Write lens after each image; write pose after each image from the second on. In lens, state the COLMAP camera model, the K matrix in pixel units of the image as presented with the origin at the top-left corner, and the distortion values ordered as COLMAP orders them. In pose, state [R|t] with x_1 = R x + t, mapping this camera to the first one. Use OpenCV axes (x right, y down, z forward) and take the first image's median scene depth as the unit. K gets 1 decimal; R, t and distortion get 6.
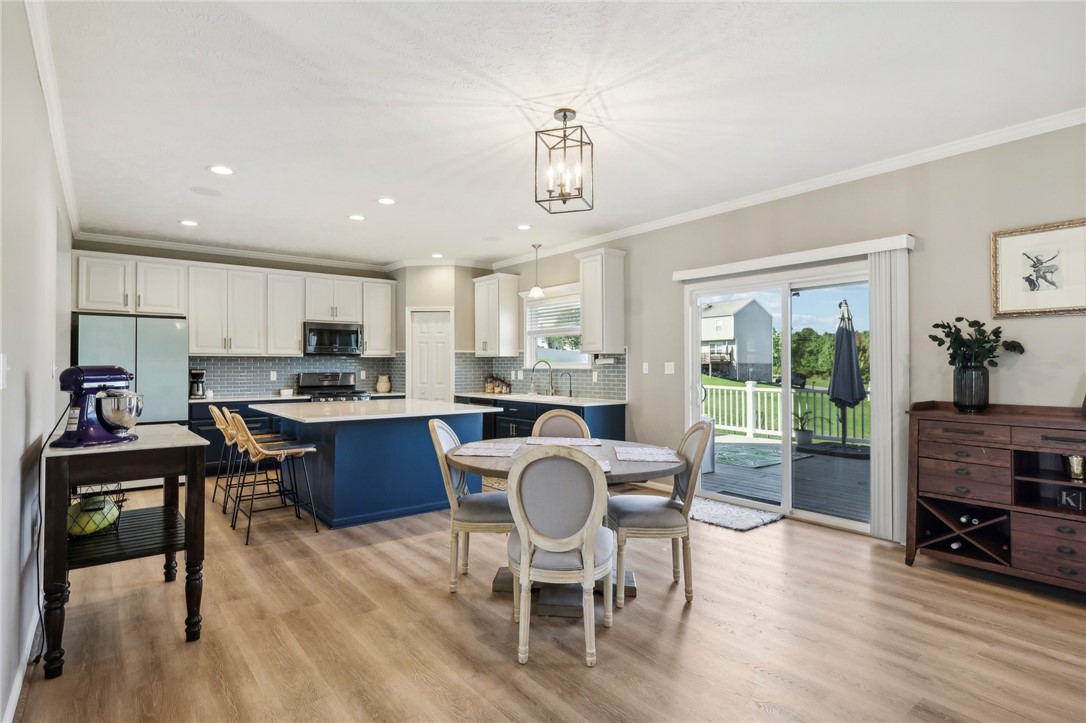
lens RADIAL K [[562.5, 0, 545.8], [0, 562.5, 358.2], [0, 0, 1]] dist [-0.004116, 0.005675]
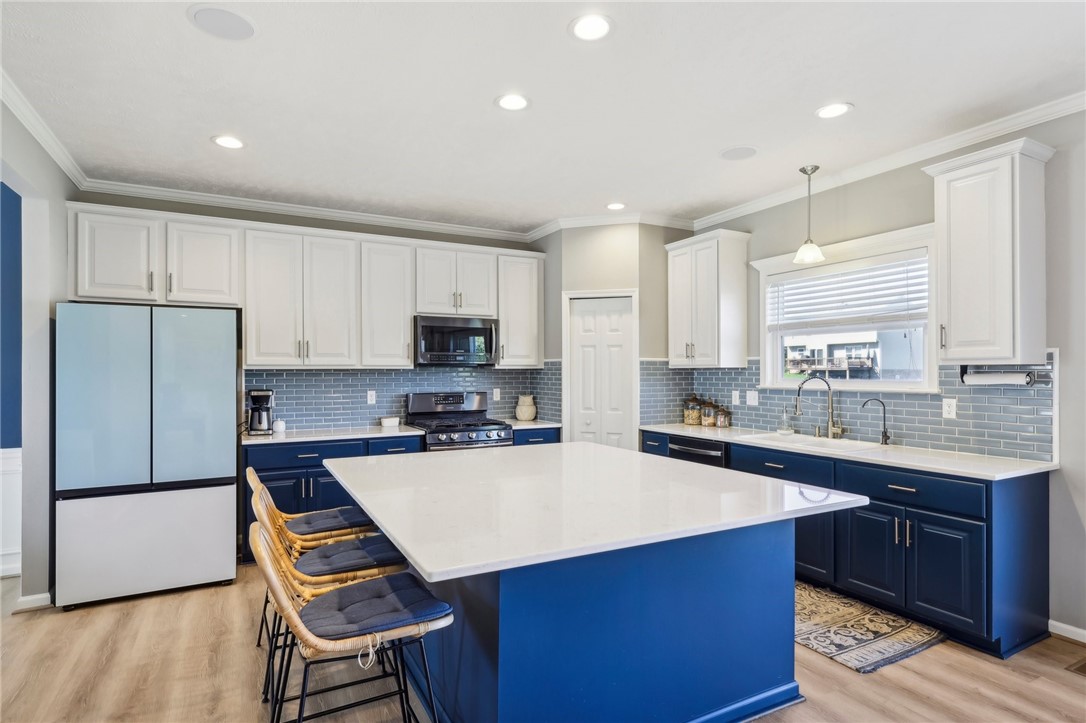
lens RADIAL K [[562.5, 0, 544.2], [0, 562.5, 370.9], [0, 0, 1]] dist [-0.004116, 0.005675]
pose [[0.985109, -0.000726, -0.171929, -0.169849], [0.002932, 0.999917, 0.012575, -0.008106], [0.171906, -0.012892, 0.985029, 0.382330]]
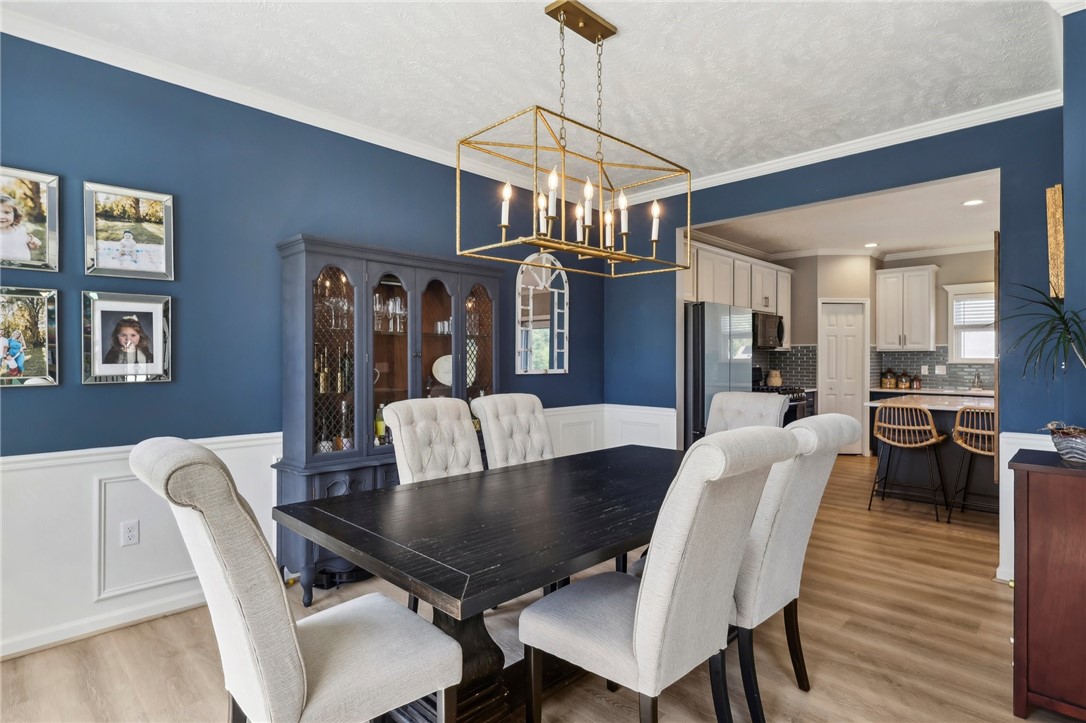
lens RADIAL K [[562.5, 0, 538.6], [0, 562.5, 355.9], [0, 0, 1]] dist [-0.004116, 0.005675]
pose [[0.991236, 0.002528, 0.132079, -0.907036], [-0.004249, 0.999910, 0.012747, -0.004138], [-0.132035, -0.013196, 0.991157, 0.132404]]
